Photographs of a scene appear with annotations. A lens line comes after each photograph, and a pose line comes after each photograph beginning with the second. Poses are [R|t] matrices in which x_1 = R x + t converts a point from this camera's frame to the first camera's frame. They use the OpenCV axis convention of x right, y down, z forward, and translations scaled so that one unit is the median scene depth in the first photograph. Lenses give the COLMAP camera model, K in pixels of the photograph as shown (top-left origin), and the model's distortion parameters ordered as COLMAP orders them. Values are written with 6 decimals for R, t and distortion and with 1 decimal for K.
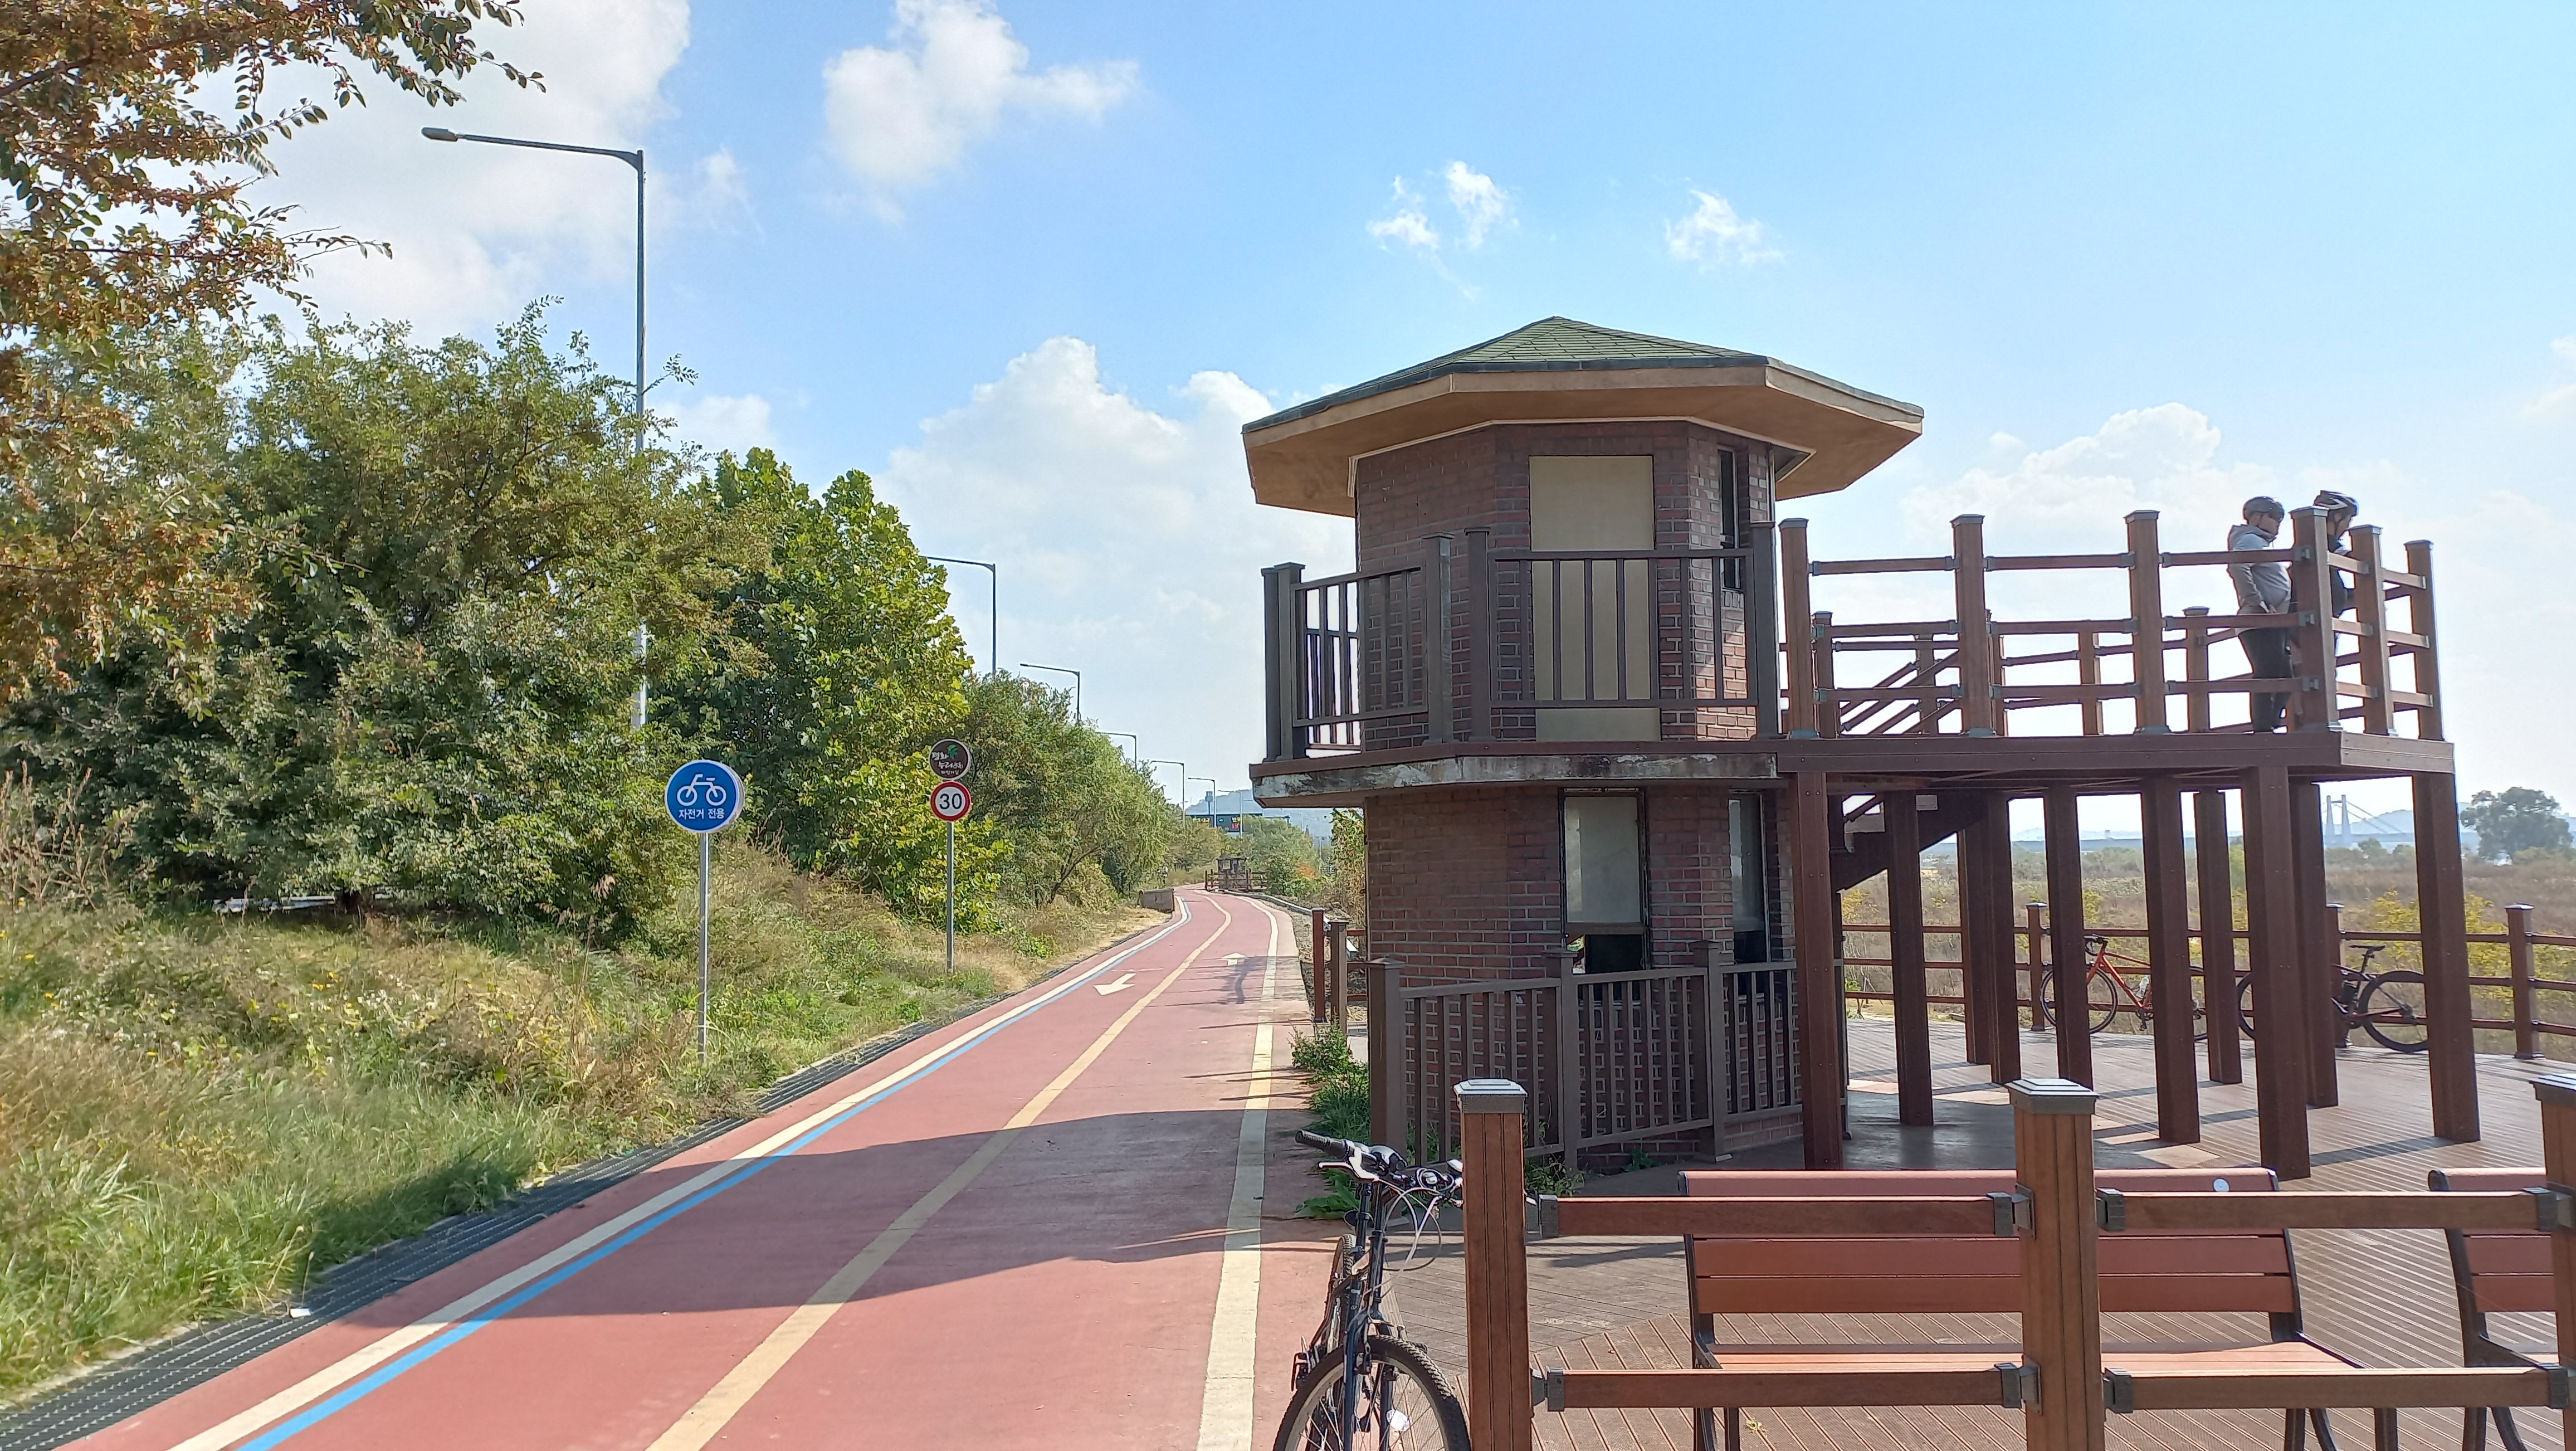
lens RADIAL K [[1821.5, 0, 1284.0], [0, 1821.5, 724.7], [0, 0, 1]] dist [0.008536, 0.012582]
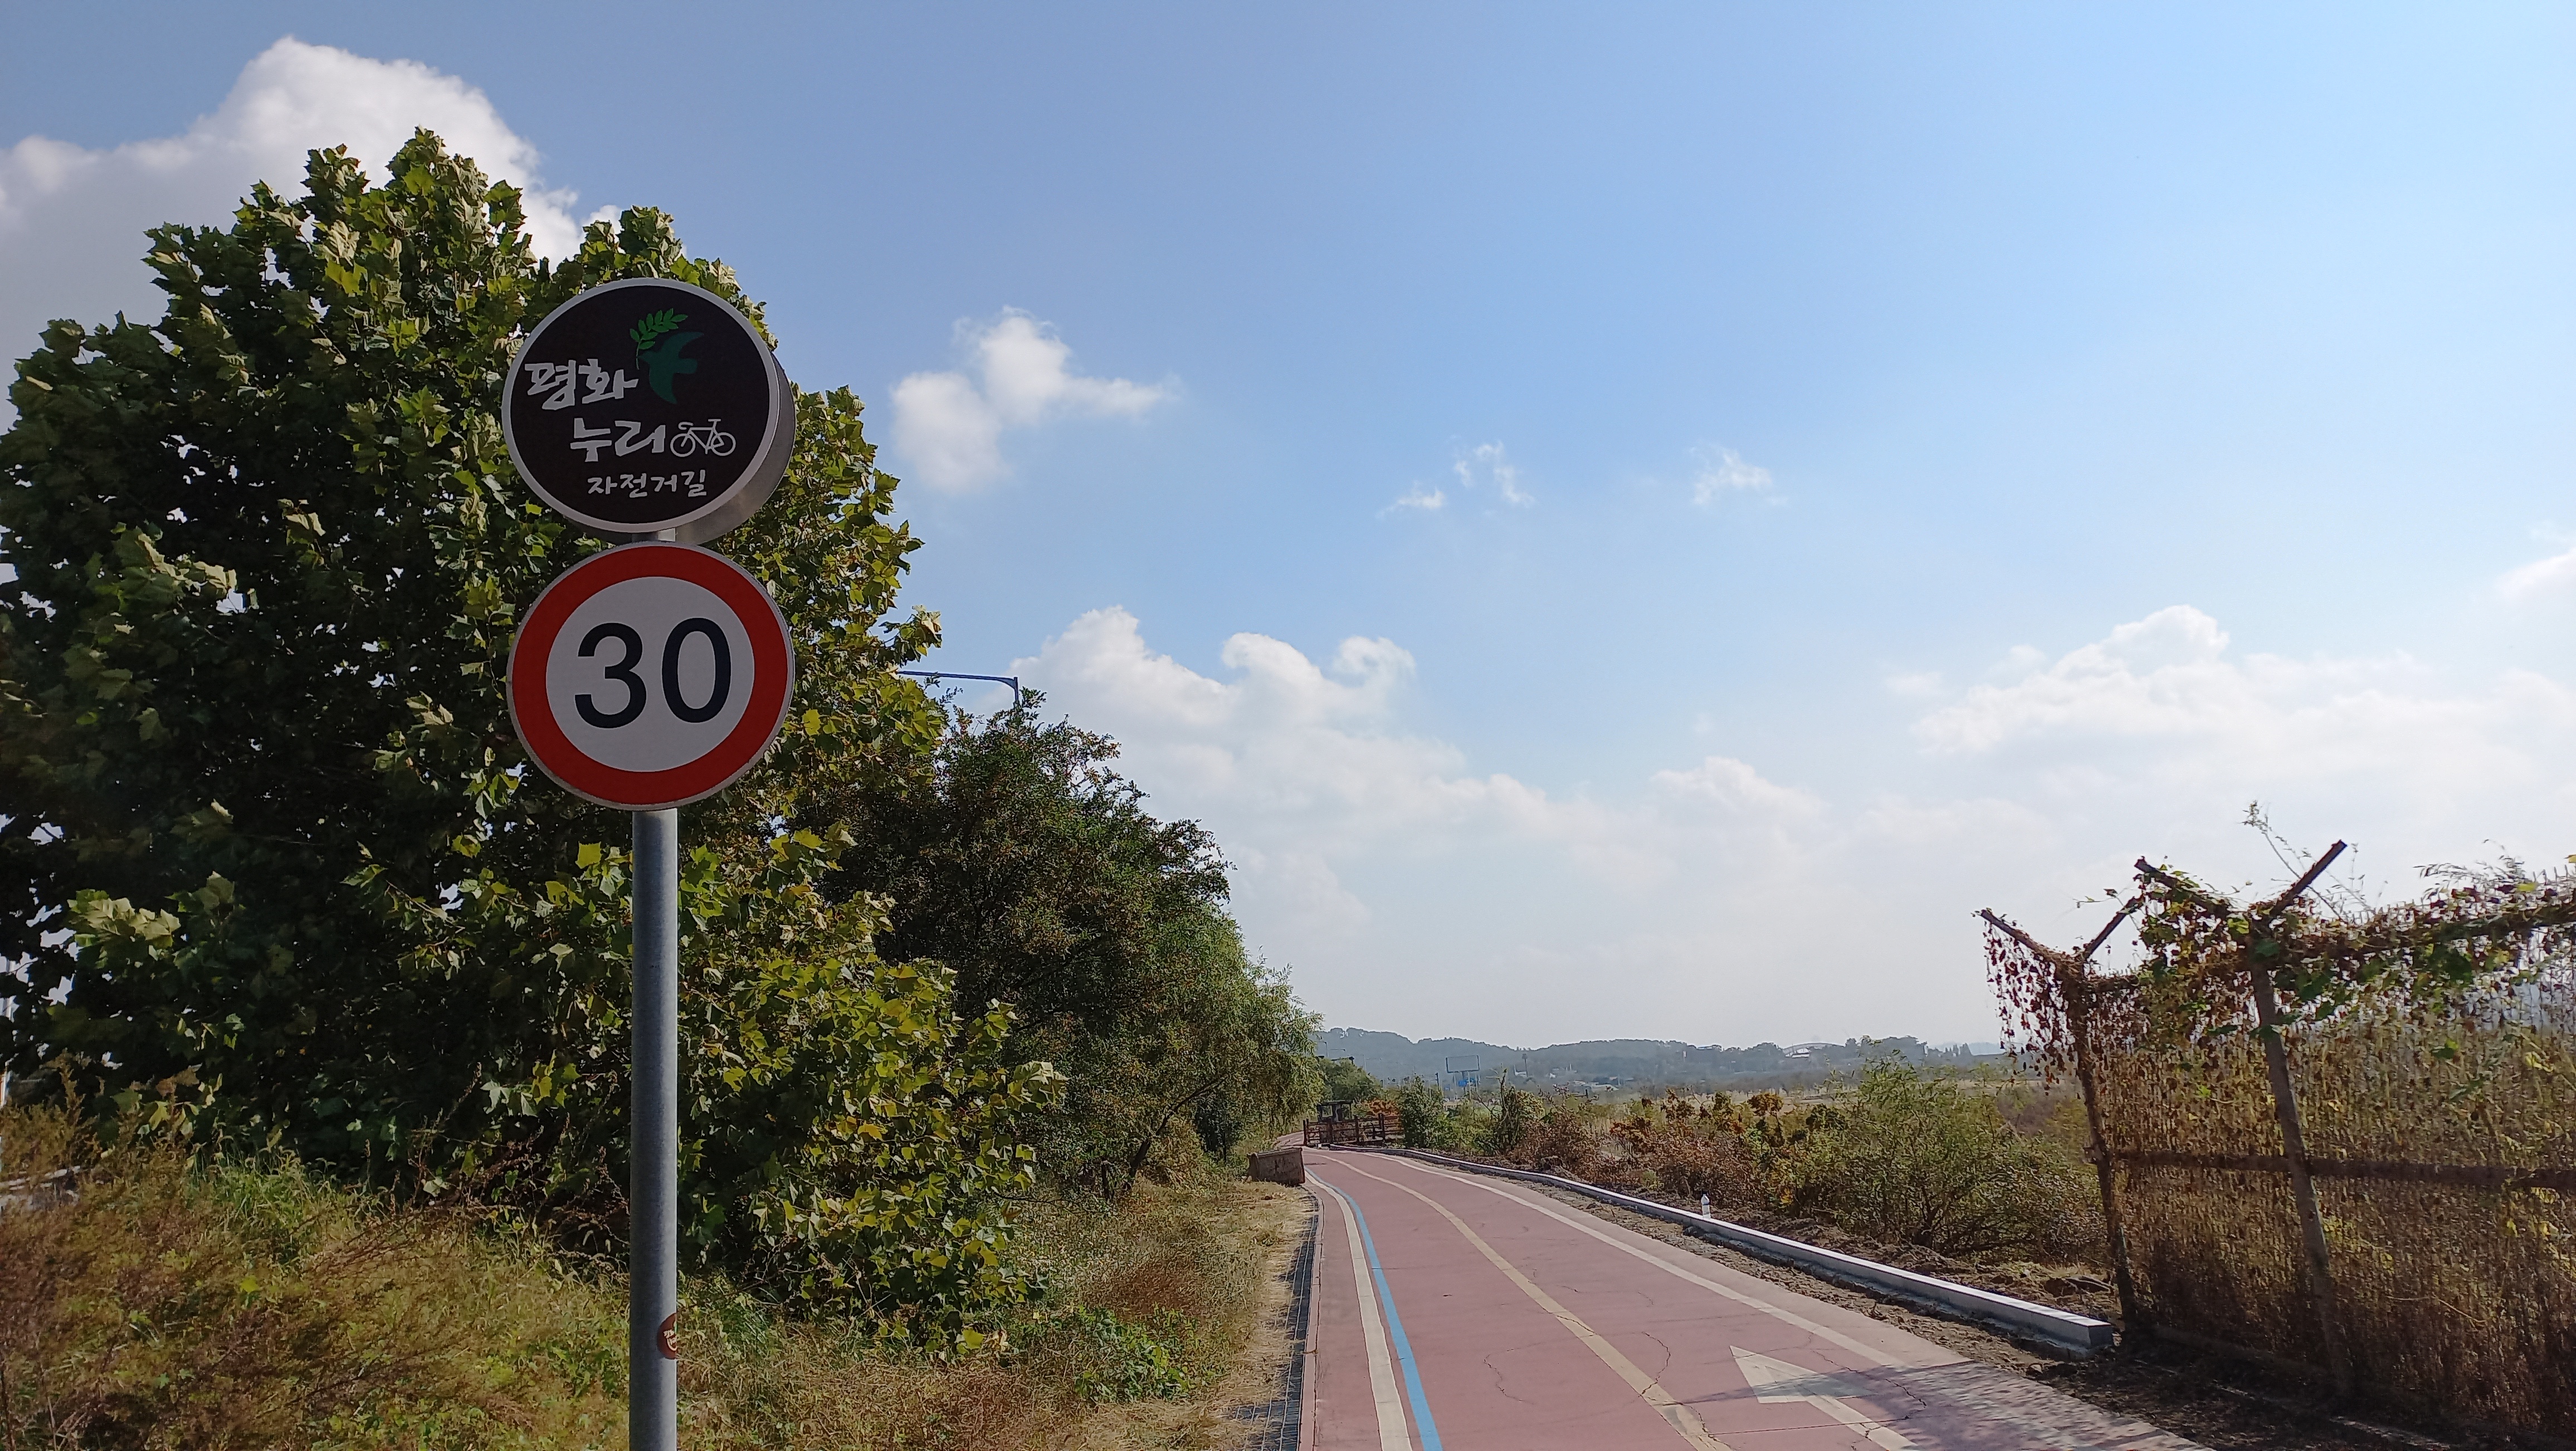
lens RADIAL K [[1821.5, 0, 1288.5], [0, 1821.5, 738.7], [0, 0, 1]] dist [0.008536, 0.012582]
pose [[0.998781, -0.047992, -0.011549, -0.083569], [0.046174, 0.991067, -0.125116, 0.042069], [0.017450, 0.124430, 0.992075, 0.544182]]
